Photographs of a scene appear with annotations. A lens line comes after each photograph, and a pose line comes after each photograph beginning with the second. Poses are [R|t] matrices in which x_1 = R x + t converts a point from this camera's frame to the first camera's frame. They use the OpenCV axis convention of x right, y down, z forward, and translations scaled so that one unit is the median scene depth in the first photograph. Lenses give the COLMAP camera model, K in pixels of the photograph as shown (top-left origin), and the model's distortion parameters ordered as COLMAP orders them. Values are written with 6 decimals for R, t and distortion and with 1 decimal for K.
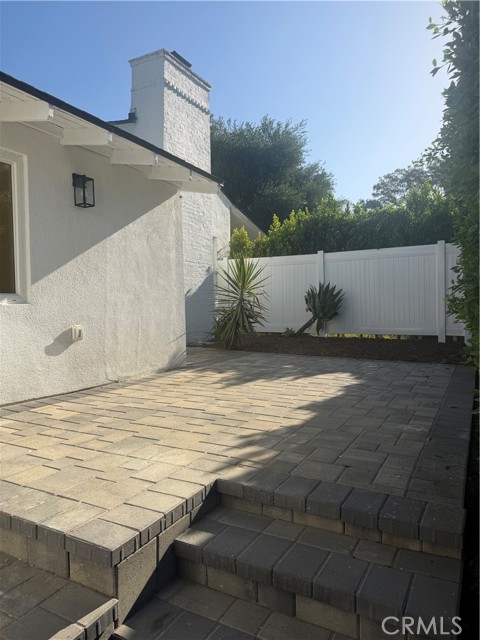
lens RADIAL K [[451.3, 0, 236.0], [0, 451.3, 321.2], [0, 0, 1]] dist [0.099958, -0.121877]
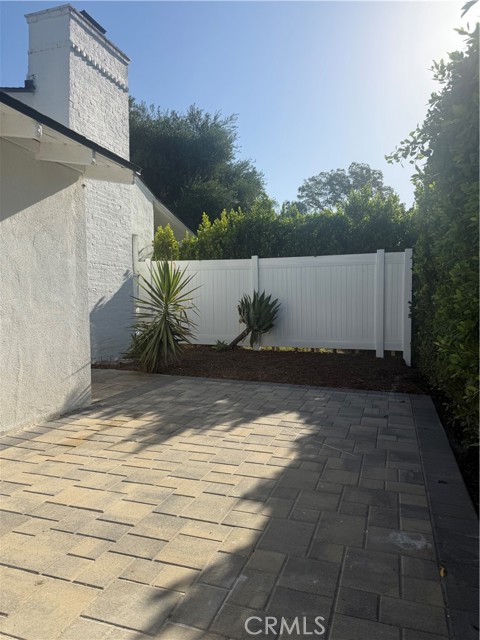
lens RADIAL K [[451.3, 0, 236.0], [0, 451.3, 321.2], [0, 0, 1]] dist [0.099958, -0.121877]
pose [[0.986955, 0.004725, 0.160925, 0.007983], [-0.005965, 0.999956, 0.007223, -0.052164], [-0.160883, -0.008089, 0.986940, 0.193526]]
